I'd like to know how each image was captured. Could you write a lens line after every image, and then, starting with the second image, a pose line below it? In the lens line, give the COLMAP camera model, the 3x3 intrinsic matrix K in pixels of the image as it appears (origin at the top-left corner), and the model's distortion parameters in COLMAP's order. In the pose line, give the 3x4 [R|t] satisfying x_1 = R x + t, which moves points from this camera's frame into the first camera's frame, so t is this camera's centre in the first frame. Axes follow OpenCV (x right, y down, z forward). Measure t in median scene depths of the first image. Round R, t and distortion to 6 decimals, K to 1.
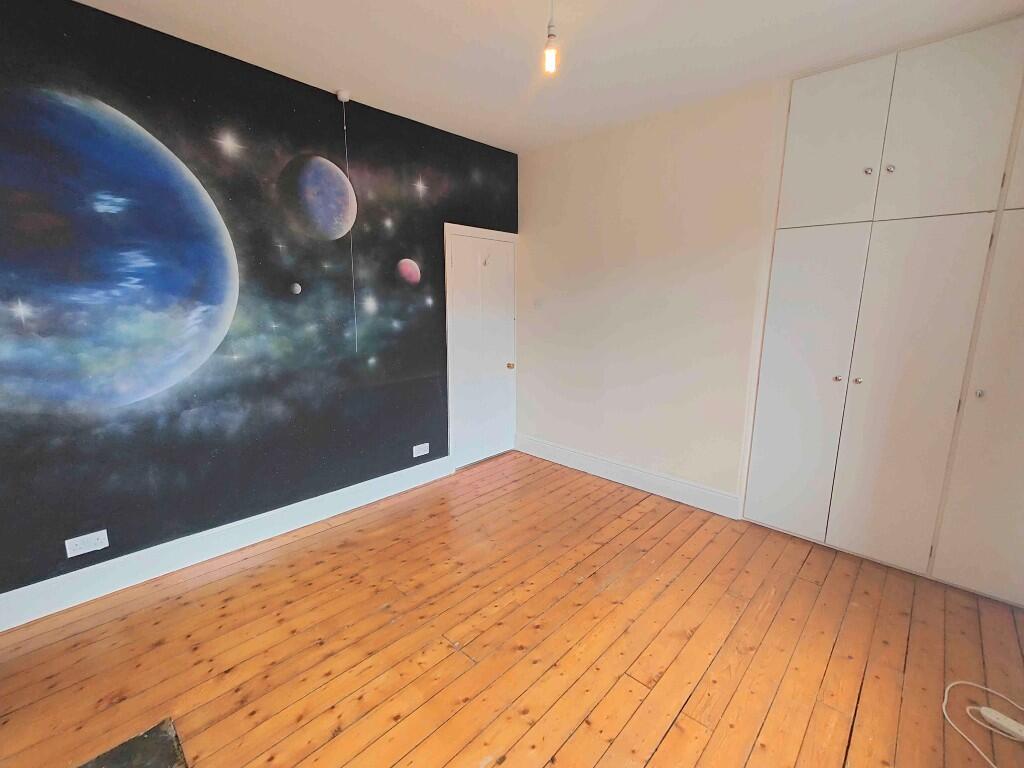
lens RADIAL K [[446.2, 0, 512.0], [0, 446.2, 384.0], [0, 0, 1]] dist [-0.000450, -0.000075]
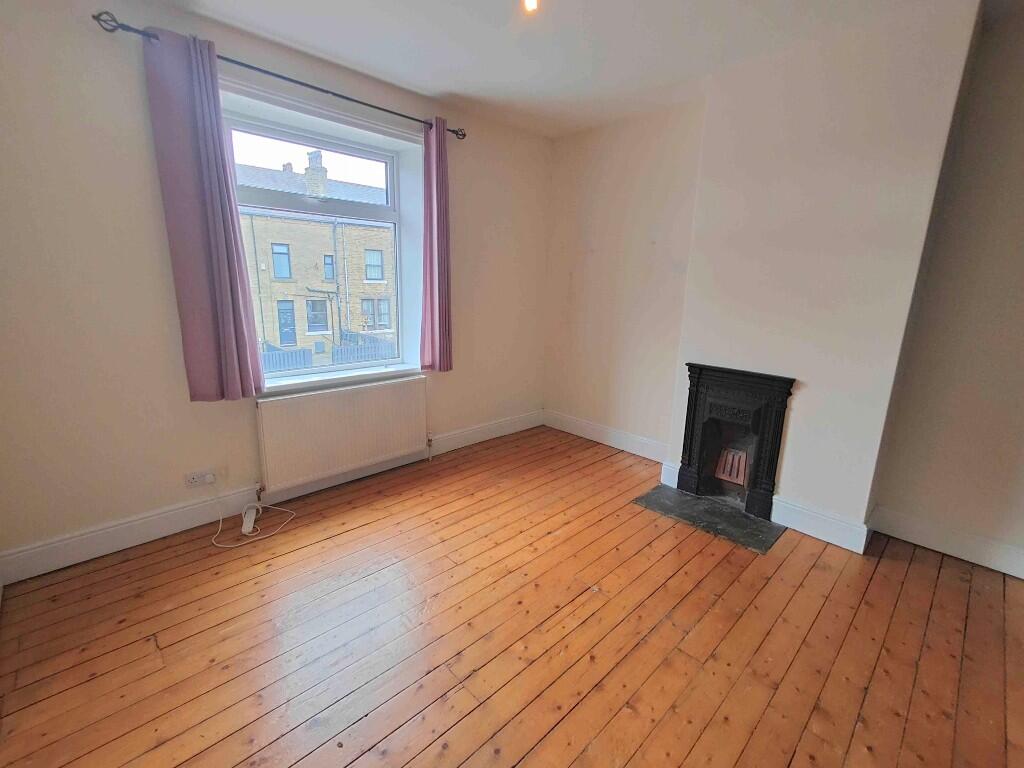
lens RADIAL K [[446.2, 0, 512.0], [0, 446.2, 384.0], [0, 0, 1]] dist [-0.000450, -0.000075]
pose [[-0.997667, -0.045248, 0.051110, 0.043929], [-0.020342, 0.911791, 0.410150, -0.307575], [-0.065160, 0.408154, -0.910585, 1.595775]]
